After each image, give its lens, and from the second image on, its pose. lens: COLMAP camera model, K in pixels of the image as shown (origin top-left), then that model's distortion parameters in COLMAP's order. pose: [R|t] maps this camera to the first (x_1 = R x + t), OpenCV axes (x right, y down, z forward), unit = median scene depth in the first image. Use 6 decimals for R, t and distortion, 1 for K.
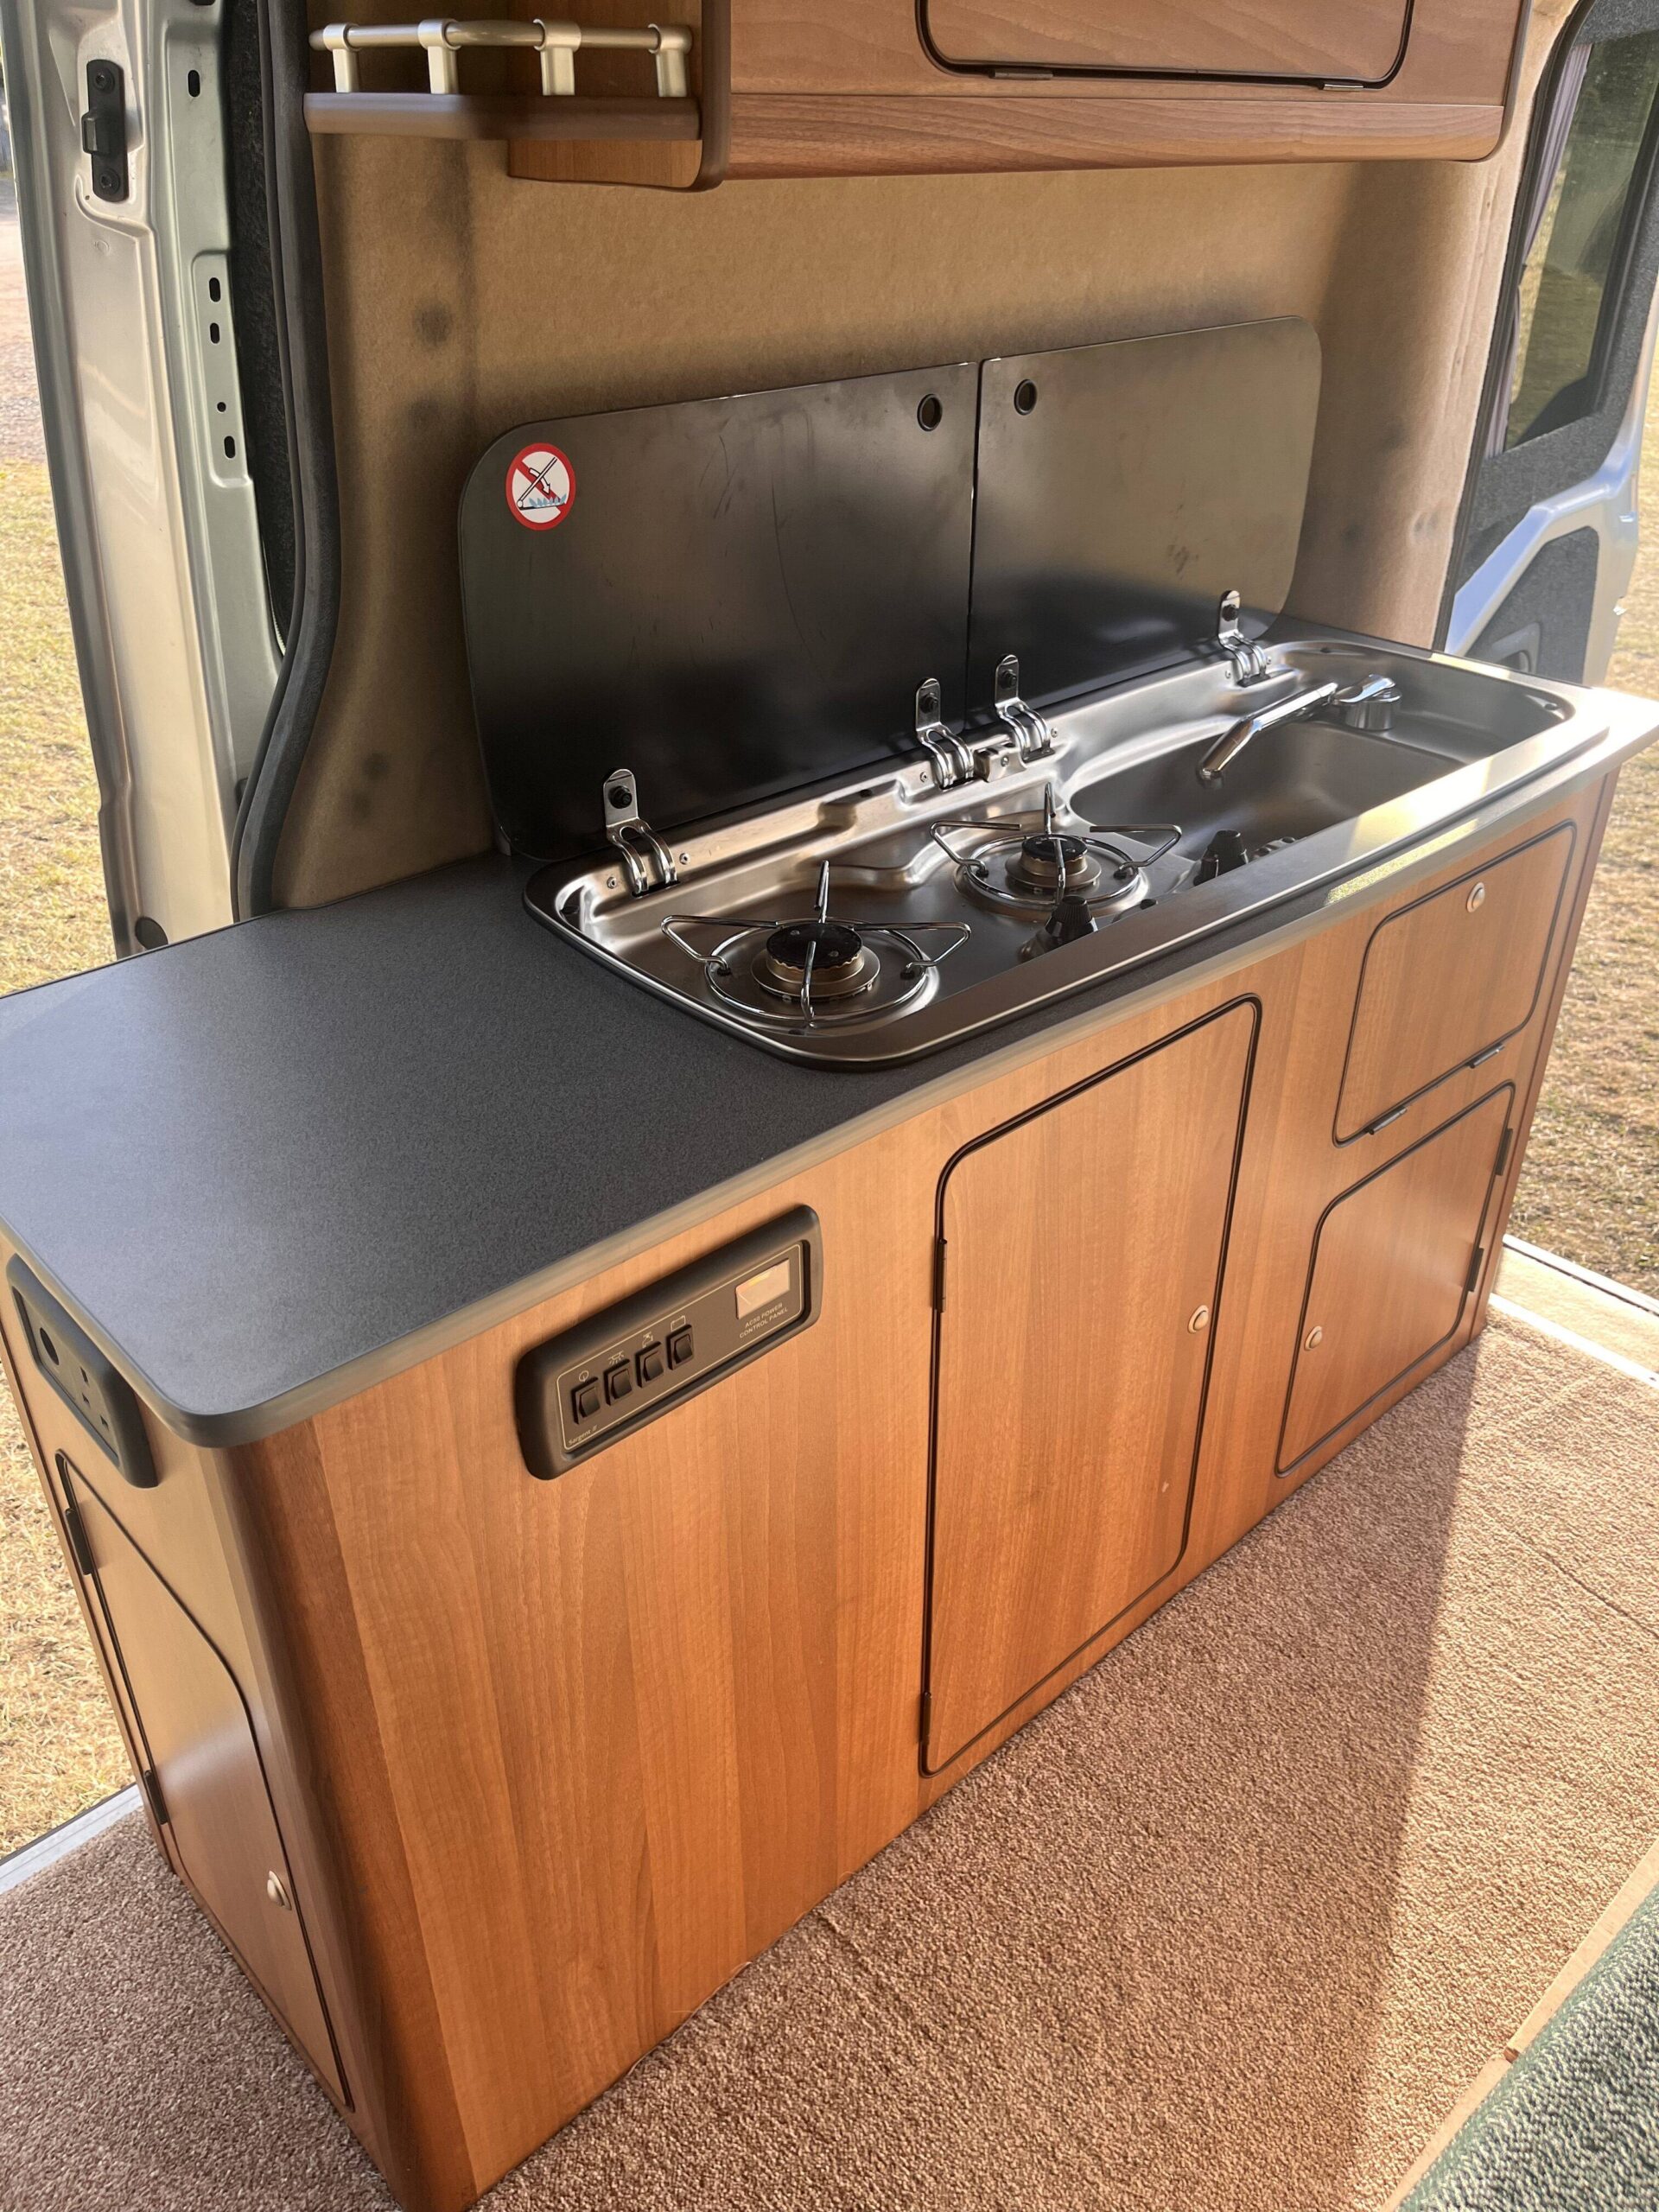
lens RADIAL K [[1657.4, 0, 861.2], [0, 1657.4, 1104.1], [0, 0, 1]] dist [0.062949, -0.083301]
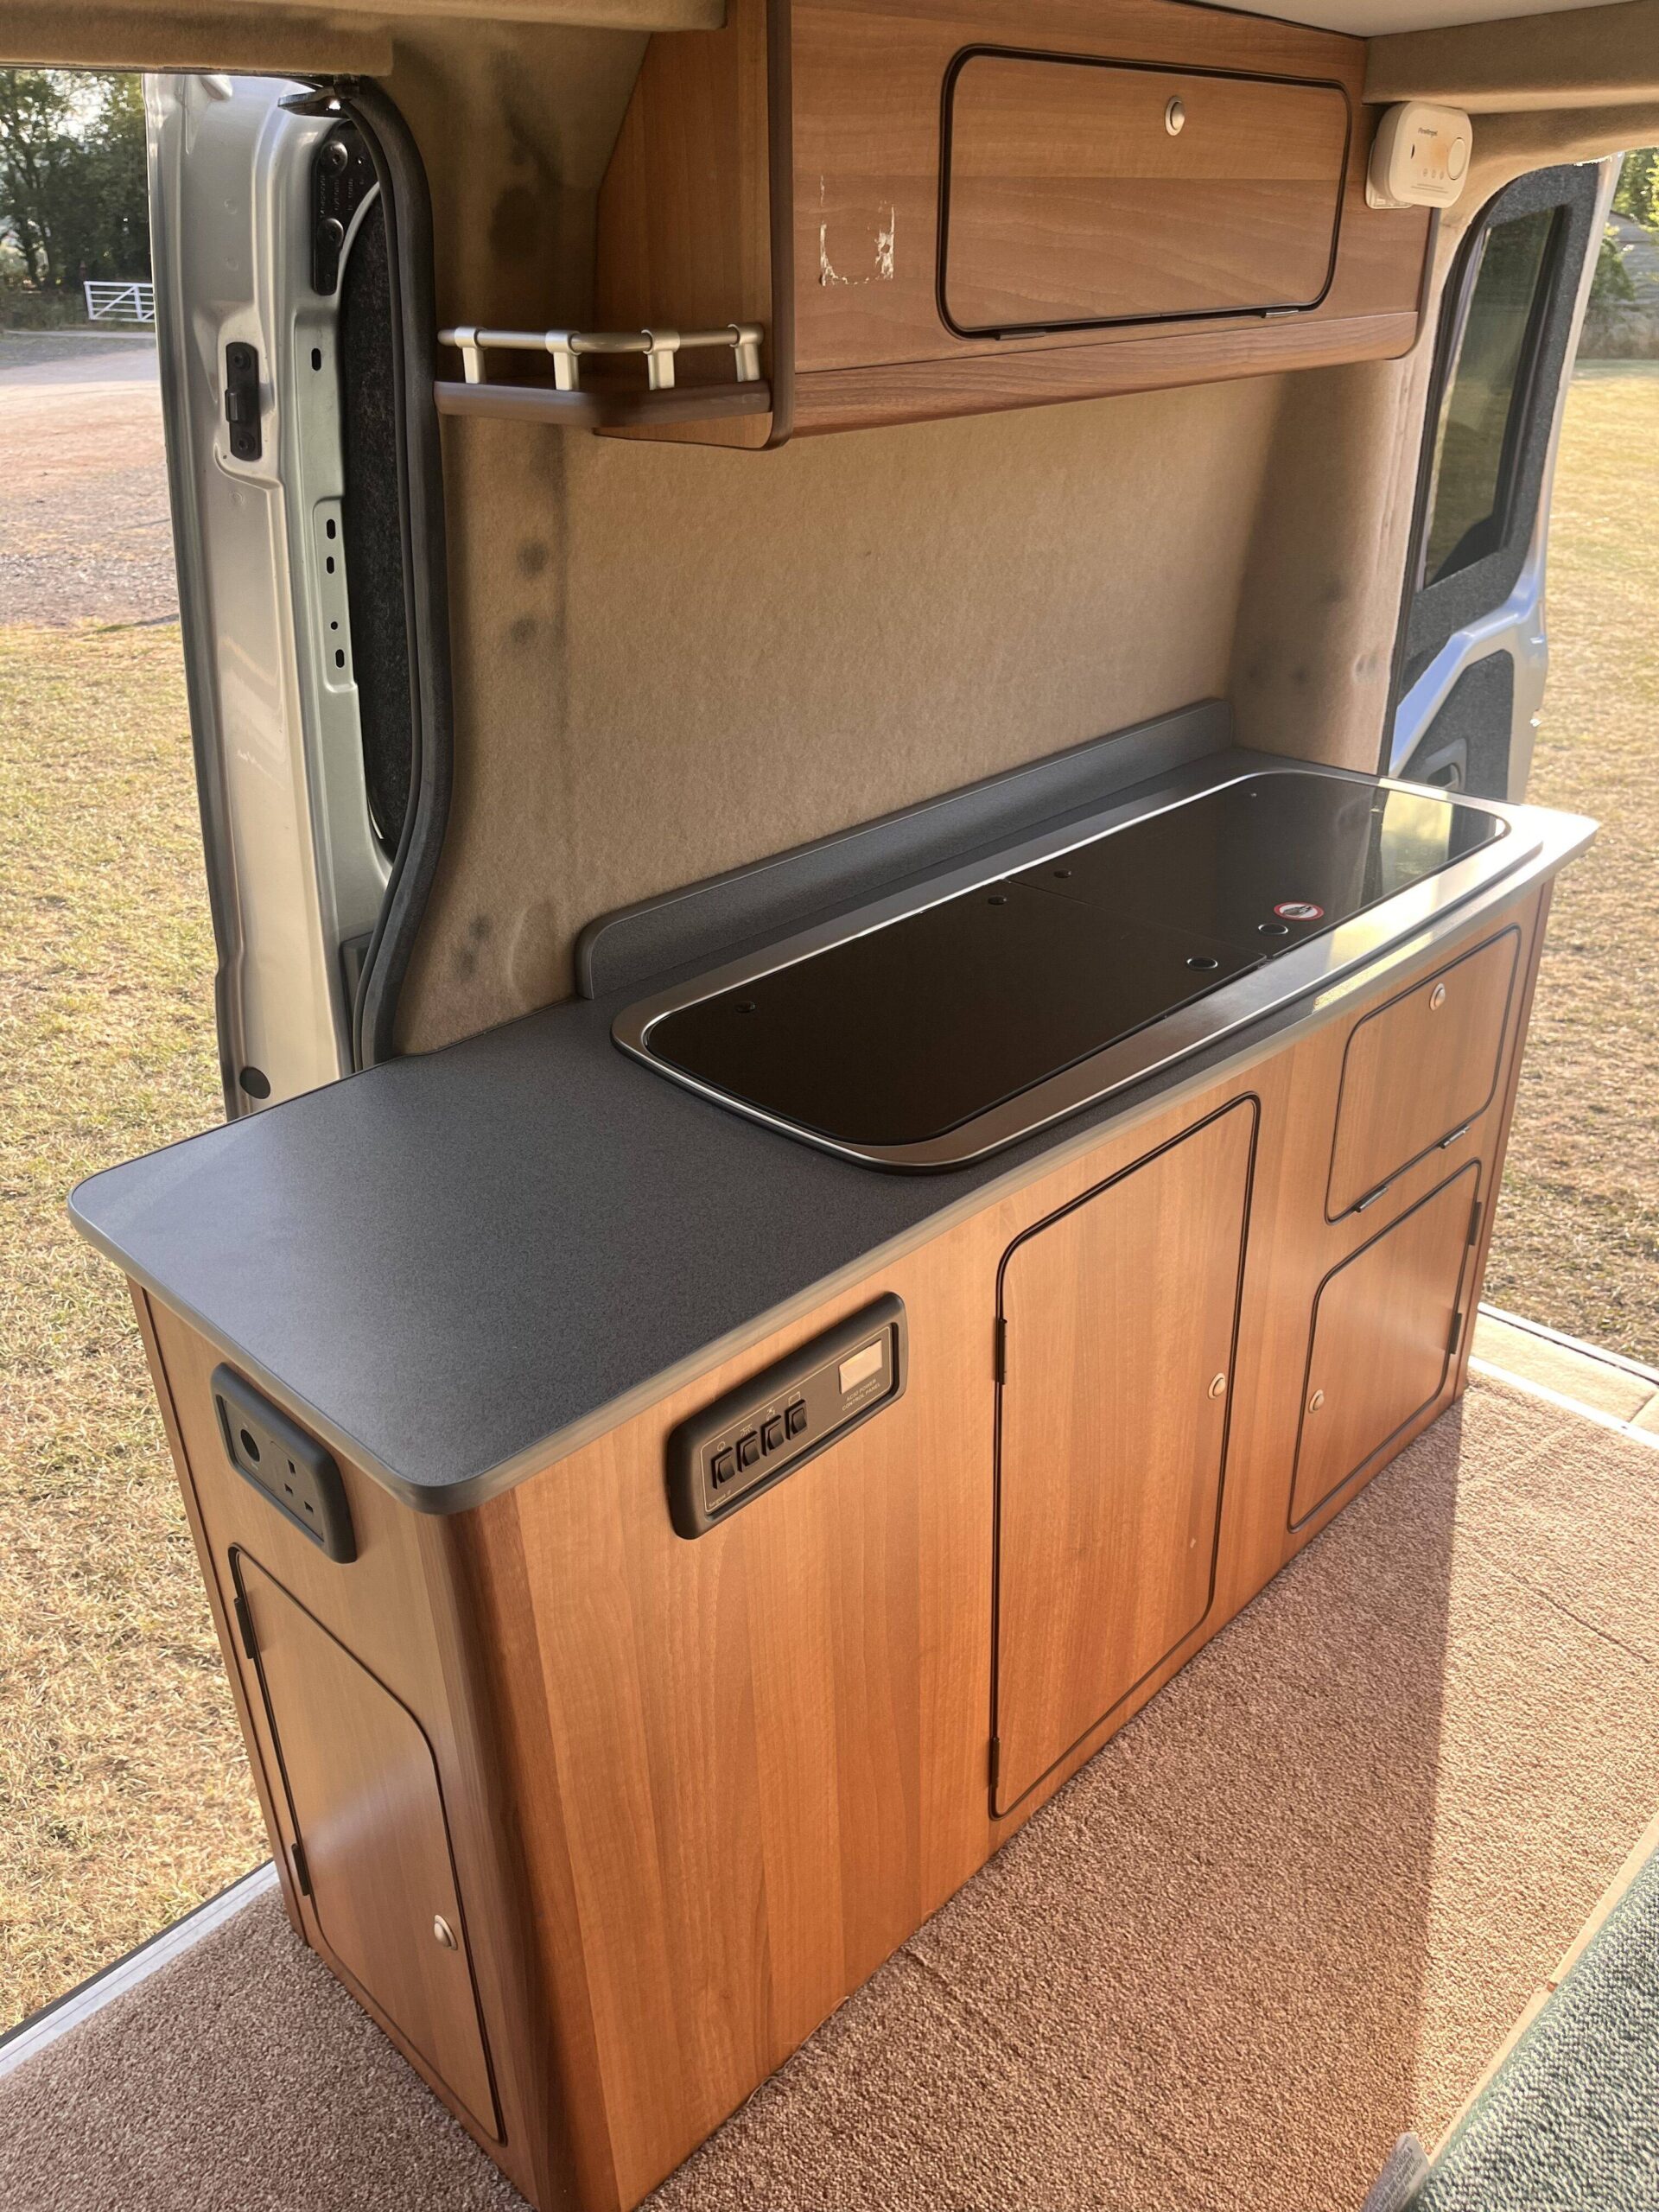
lens RADIAL K [[1691.9, 0, 829.5], [0, 1691.9, 1106.0], [0, 0, 1]] dist [0.068436, -0.094492]
pose [[0.998767, -0.044500, 0.022018, -0.079635], [0.045771, 0.997084, -0.061056, 0.000915], [-0.019237, 0.061989, 0.997891, -0.153191]]
